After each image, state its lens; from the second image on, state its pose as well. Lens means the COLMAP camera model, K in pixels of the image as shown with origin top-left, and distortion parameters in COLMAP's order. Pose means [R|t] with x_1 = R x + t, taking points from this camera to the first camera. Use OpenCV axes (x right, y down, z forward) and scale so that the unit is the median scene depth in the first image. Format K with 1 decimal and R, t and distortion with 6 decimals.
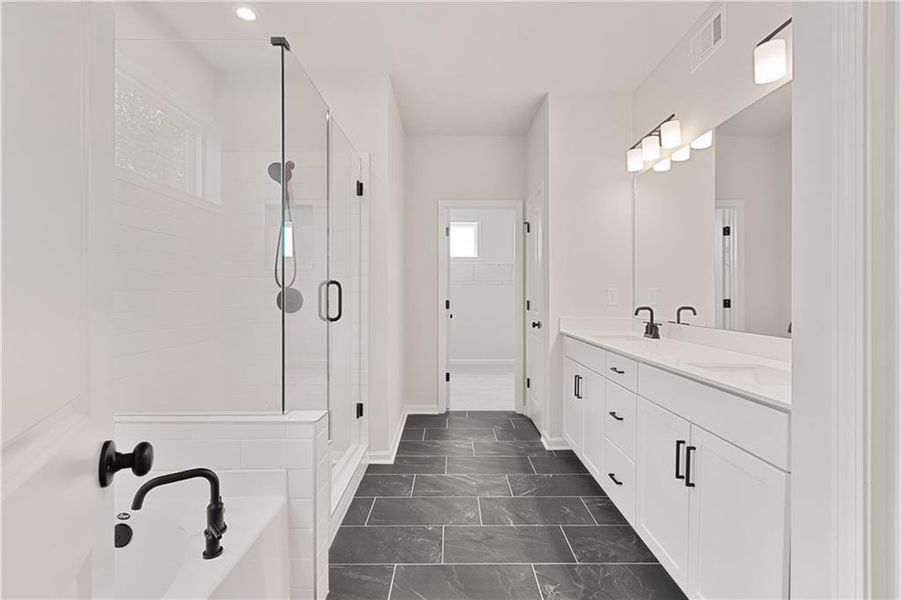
lens RADIAL K [[406.6, 0, 452.2], [0, 406.6, 297.9], [0, 0, 1]] dist [0.002951, 0.000066]
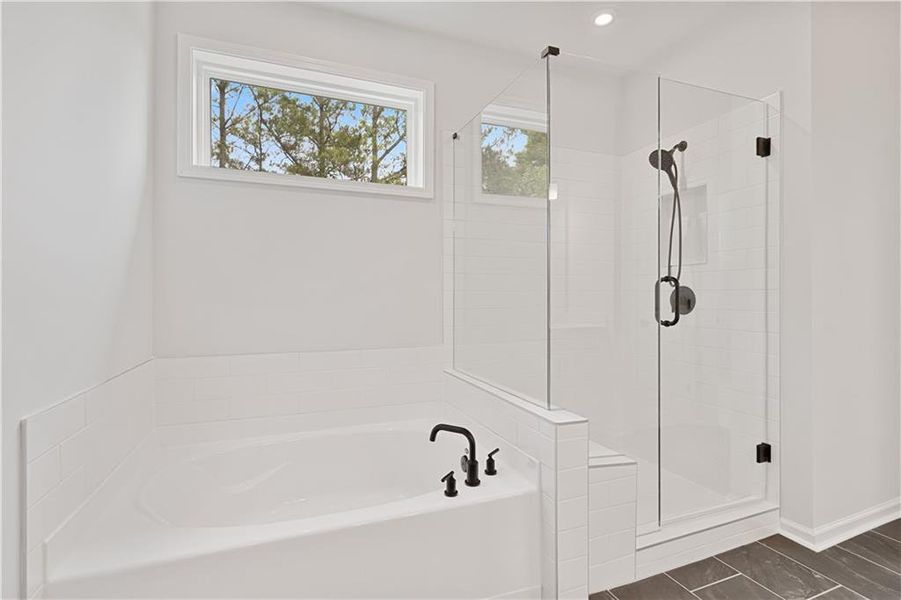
lens RADIAL K [[406.6, 0, 450.2], [0, 406.6, 299.5], [0, 0, 1]] dist [0.002951, 0.000066]
pose [[0.355601, 0.001564, -0.934637, 0.254722], [-0.000278, 0.999999, 0.001567, 0.002279], [0.934638, -0.000298, 0.355601, 0.218605]]
